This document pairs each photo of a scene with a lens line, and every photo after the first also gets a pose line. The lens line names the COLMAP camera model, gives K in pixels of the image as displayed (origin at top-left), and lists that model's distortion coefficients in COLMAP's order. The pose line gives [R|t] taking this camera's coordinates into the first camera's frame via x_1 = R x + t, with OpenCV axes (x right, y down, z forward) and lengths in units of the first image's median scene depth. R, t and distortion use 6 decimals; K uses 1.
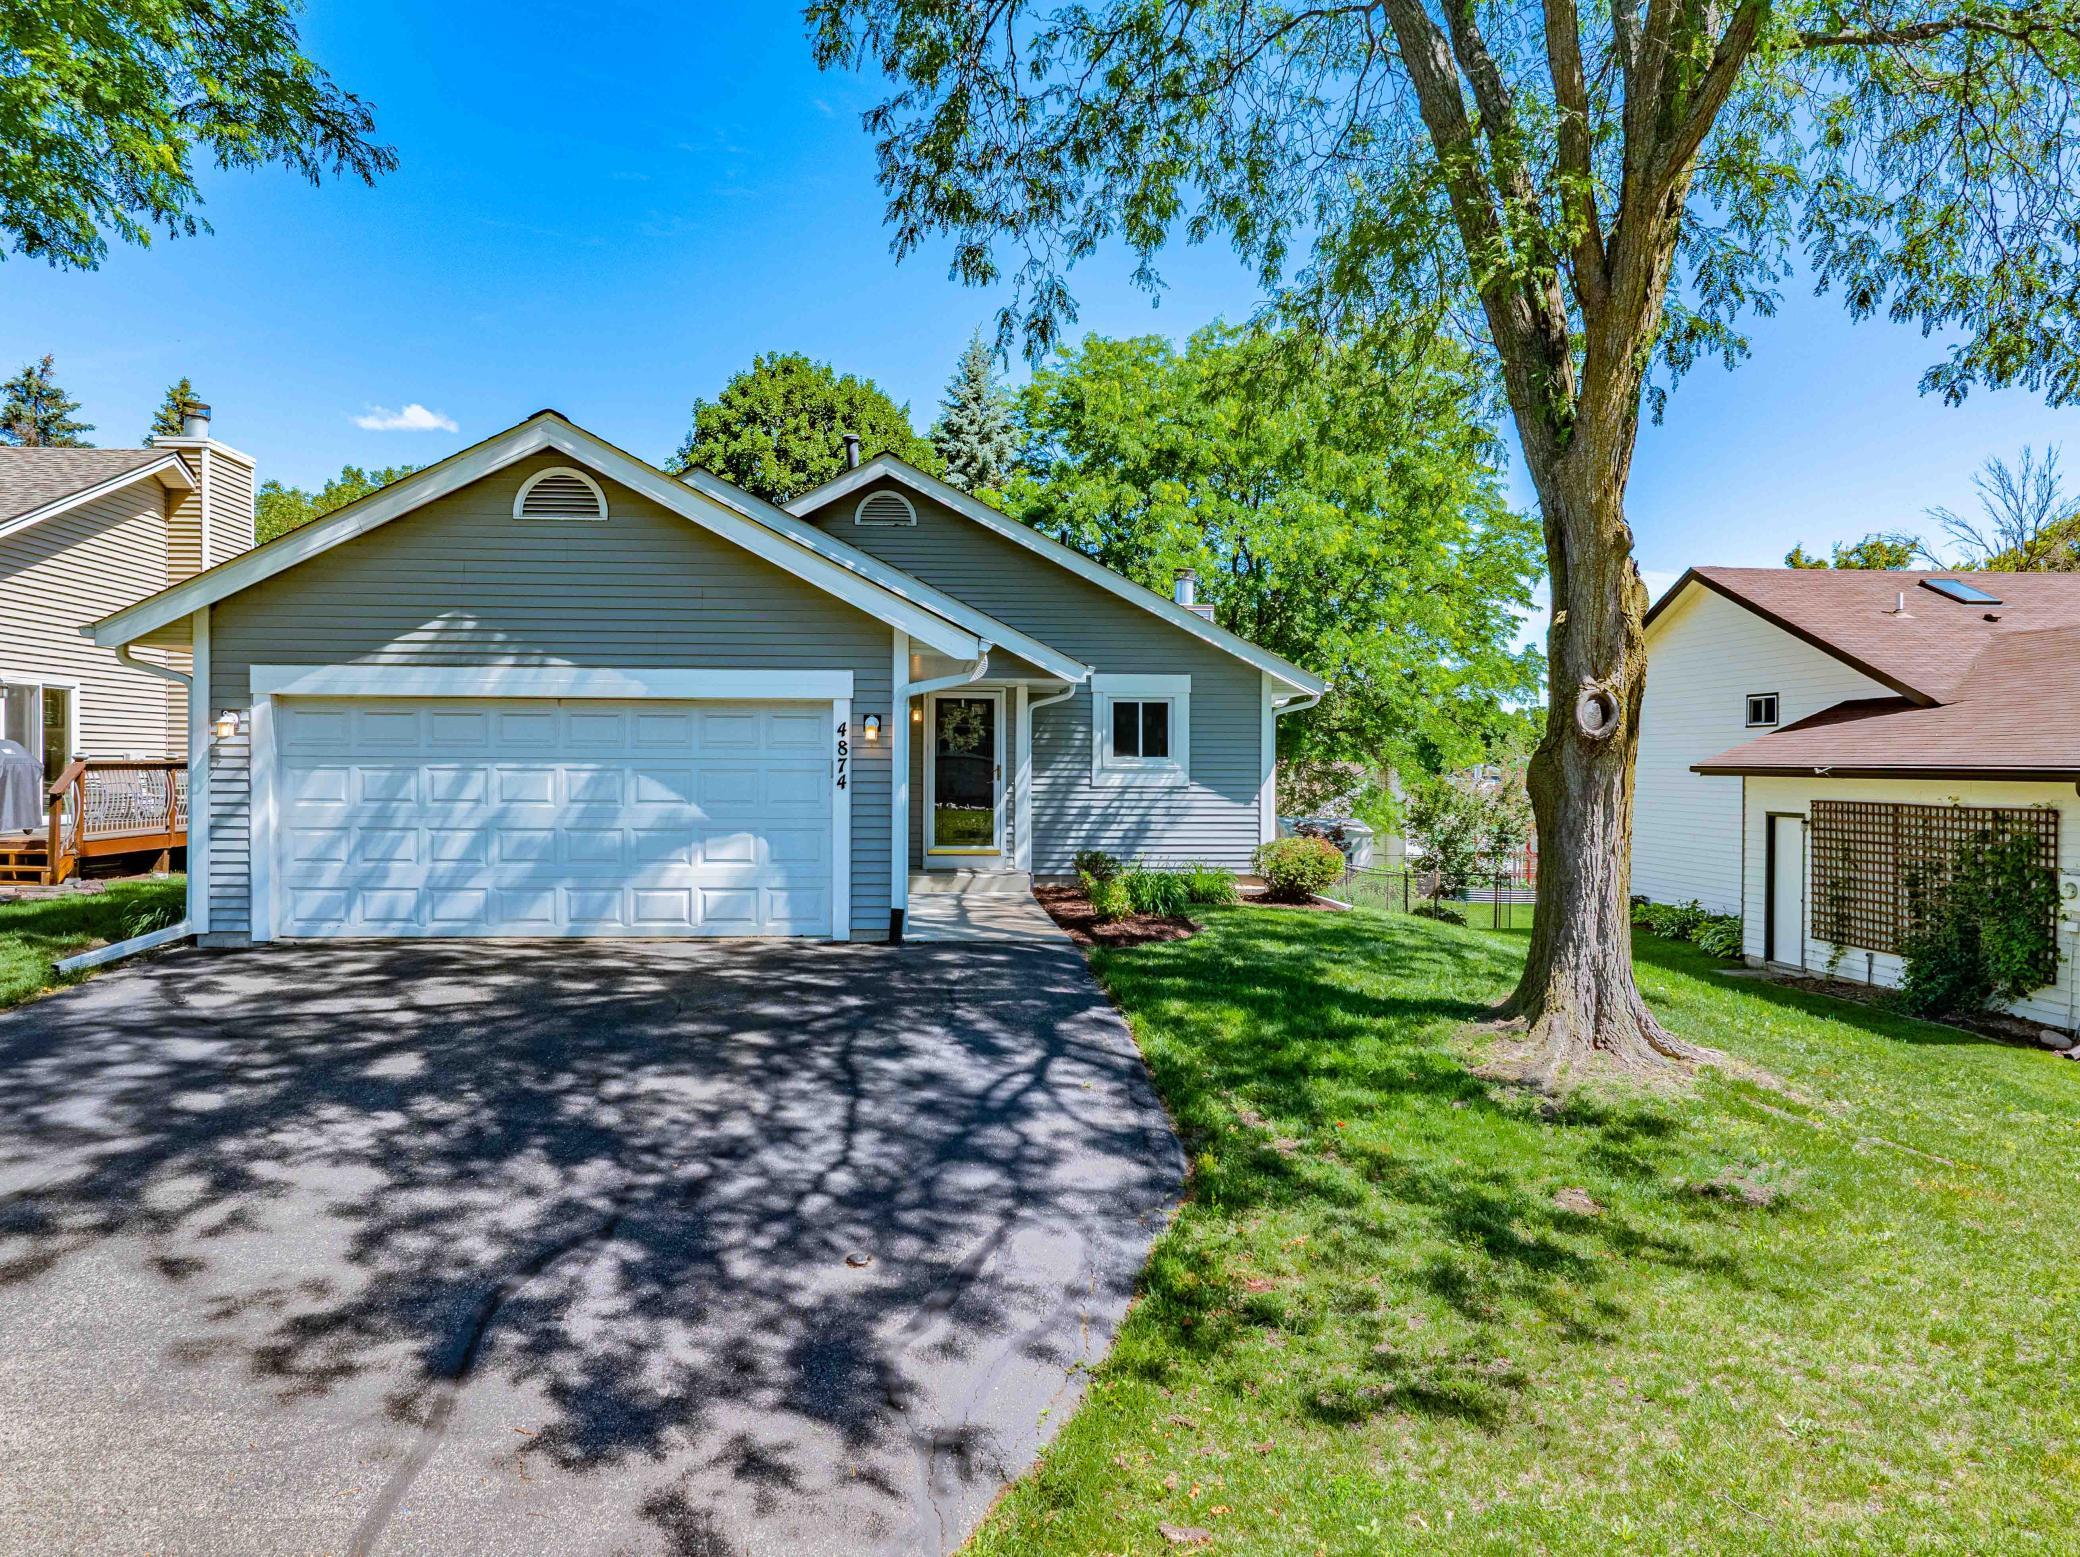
lens RADIAL K [[1459.7, 0, 1050.7], [0, 1459.7, 769.8], [0, 0, 1]] dist [-0.009436, -0.002408]
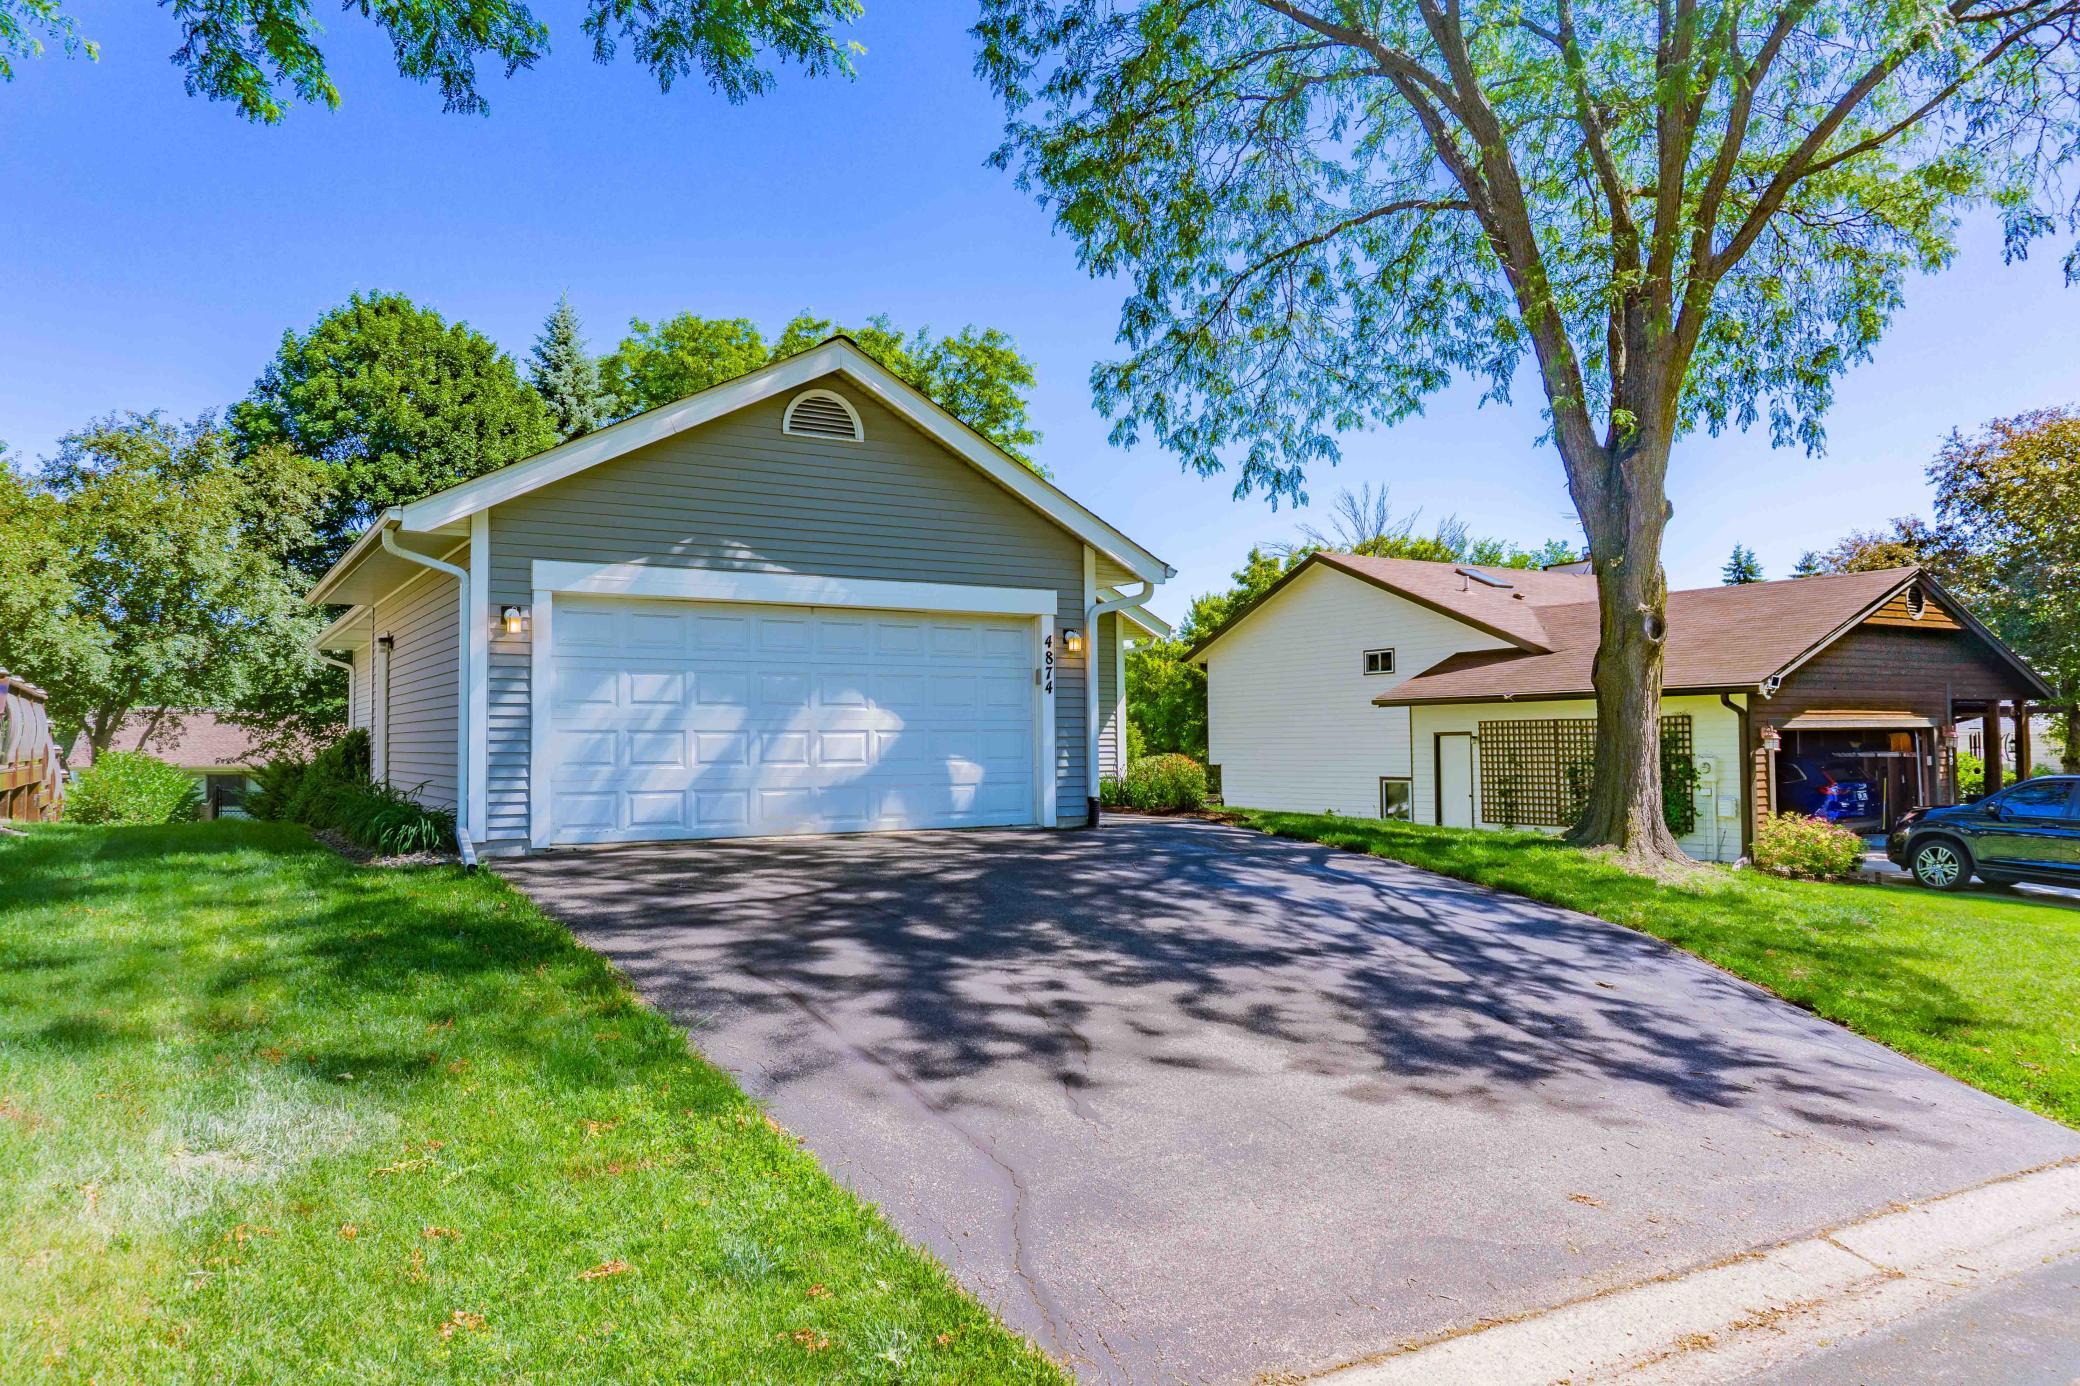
lens RADIAL K [[1395.6, 0, 1032.7], [0, 1395.6, 687.8], [0, 0, 1]] dist [-0.001789, -0.031545]
pose [[0.887080, 0.004396, 0.461594, -0.654942], [0.017468, 0.998919, -0.043084, 0.055230], [-0.461285, 0.046282, 0.886044, 0.038085]]
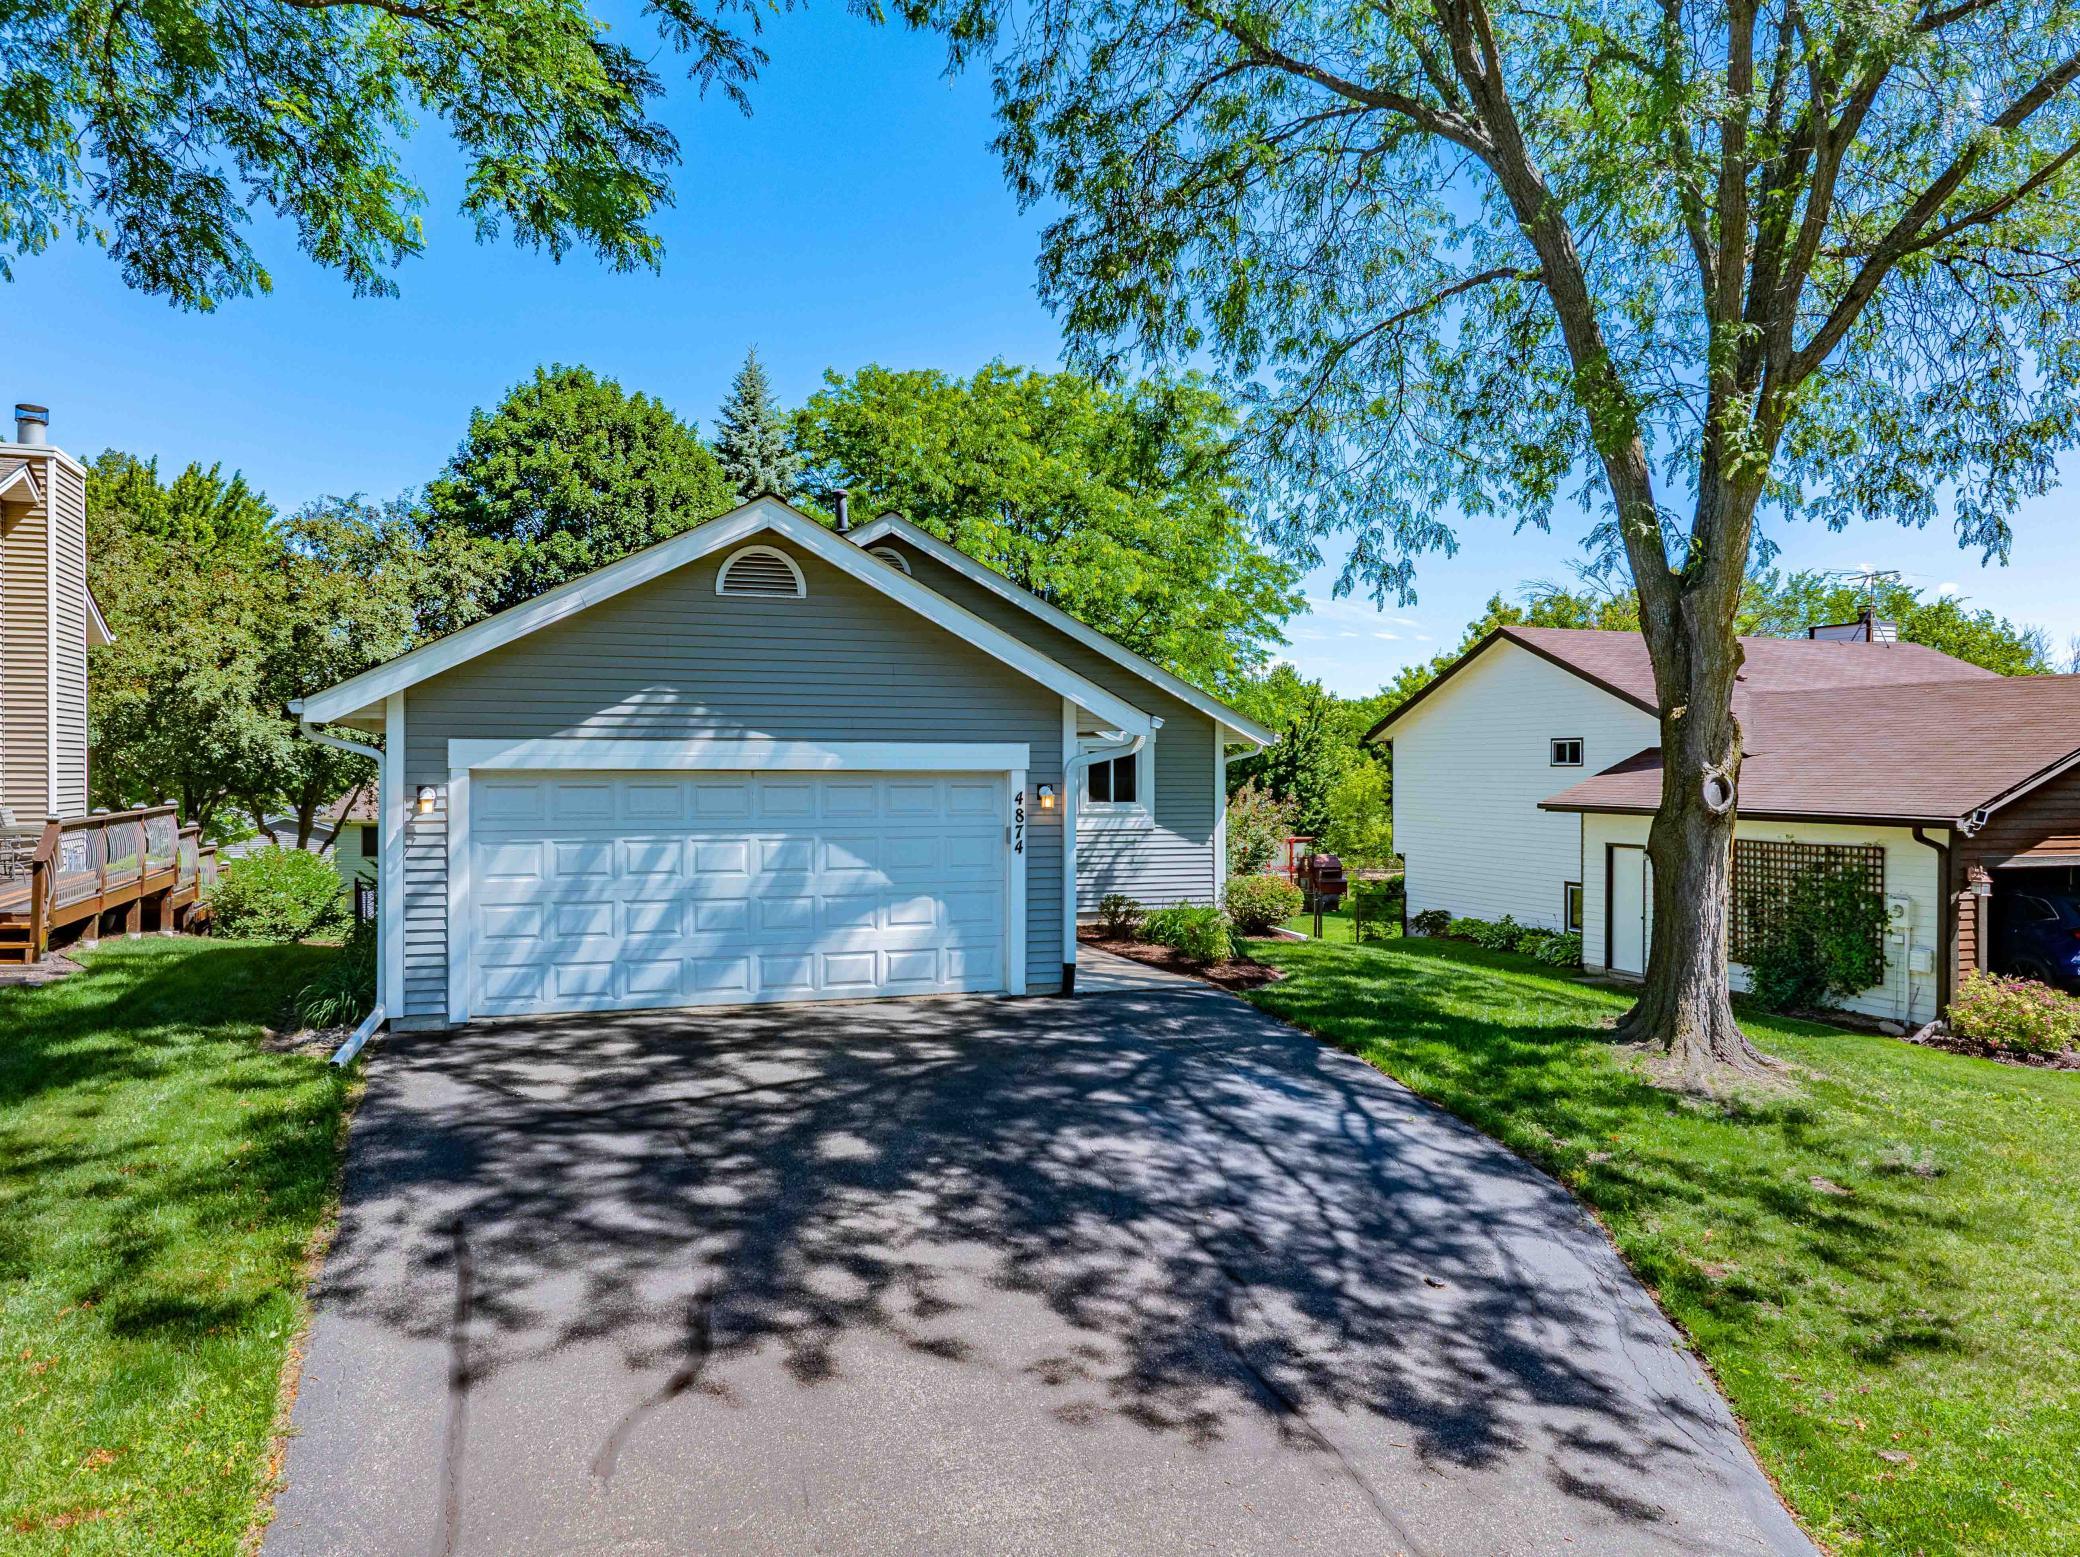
lens RADIAL K [[1465.8, 0, 1036.9], [0, 1465.8, 778.7], [0, 0, 1]] dist [-0.019917, 0.019223]
pose [[0.963731, -0.004439, 0.266839, -0.415285], [0.003182, 0.999982, 0.005145, -0.047288], [-0.266857, -0.004109, 0.963727, -0.040954]]
